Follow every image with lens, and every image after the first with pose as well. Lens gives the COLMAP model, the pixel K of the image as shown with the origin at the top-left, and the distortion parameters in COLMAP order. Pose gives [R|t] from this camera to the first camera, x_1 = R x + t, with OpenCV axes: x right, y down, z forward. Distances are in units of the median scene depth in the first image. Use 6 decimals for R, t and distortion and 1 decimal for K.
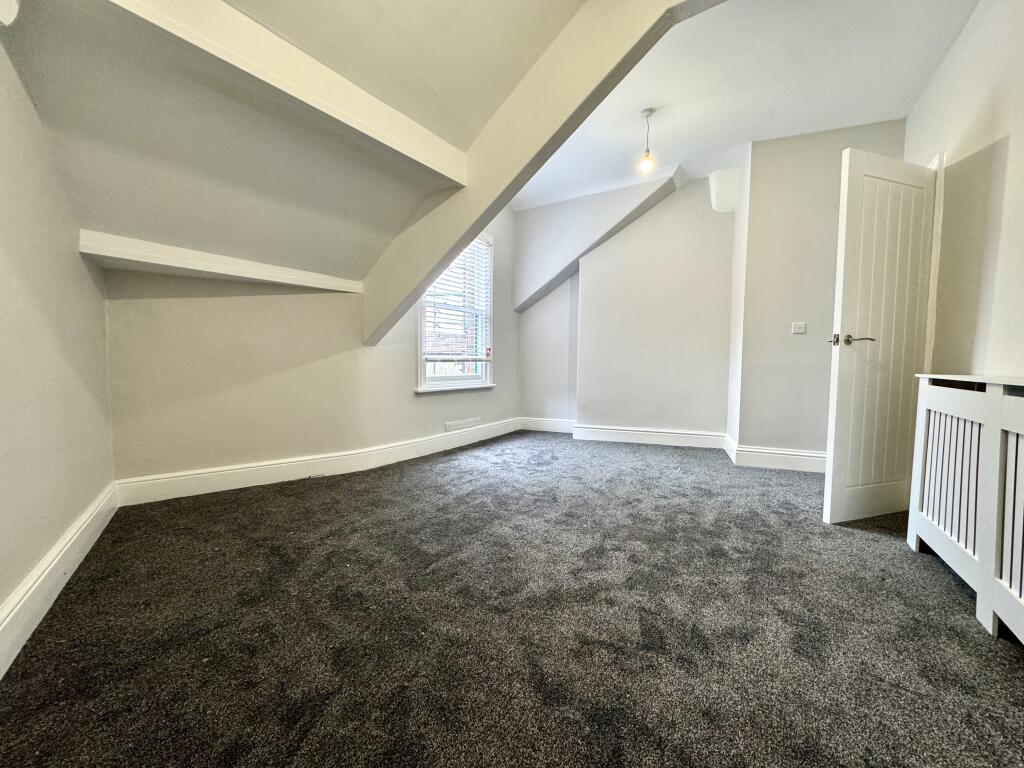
lens RADIAL K [[411.9, 0, 512.0], [0, 411.9, 384.0], [0, 0, 1]] dist [-0.001033, -0.000121]
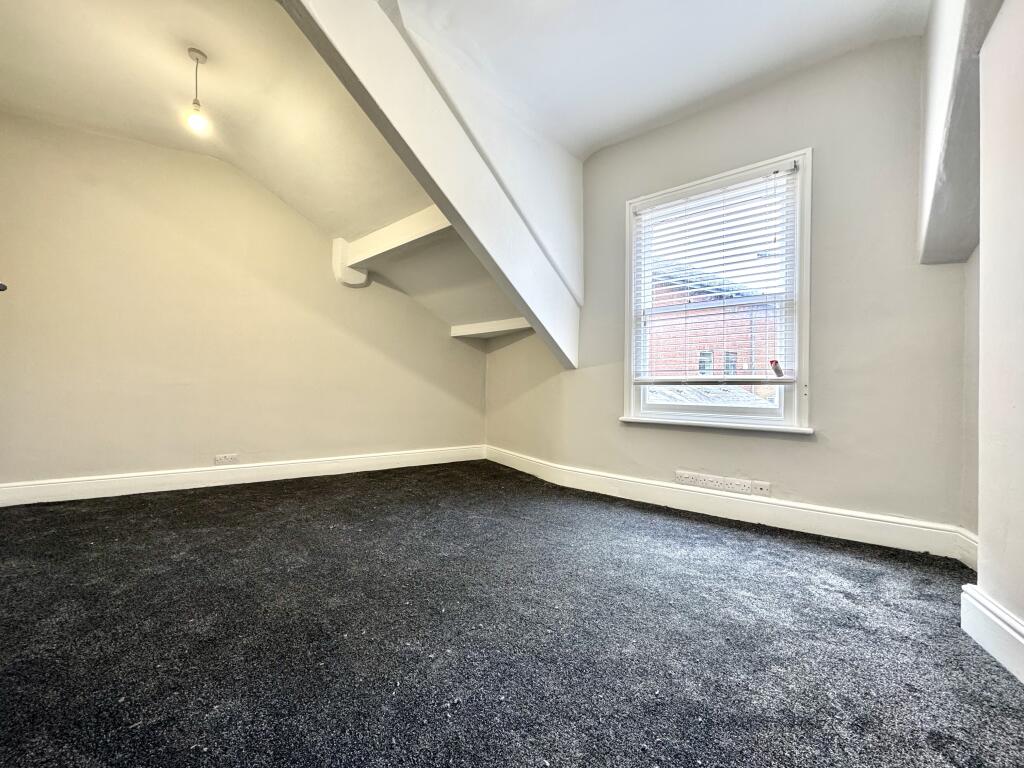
lens RADIAL K [[411.9, 0, 512.0], [0, 411.9, 384.0], [0, 0, 1]] dist [-0.001033, -0.000121]
pose [[-0.101705, -0.008831, -0.994775, 0.592884], [-0.057691, 0.998330, -0.002964, -0.036904], [0.993140, 0.057088, -0.102044, 0.795212]]
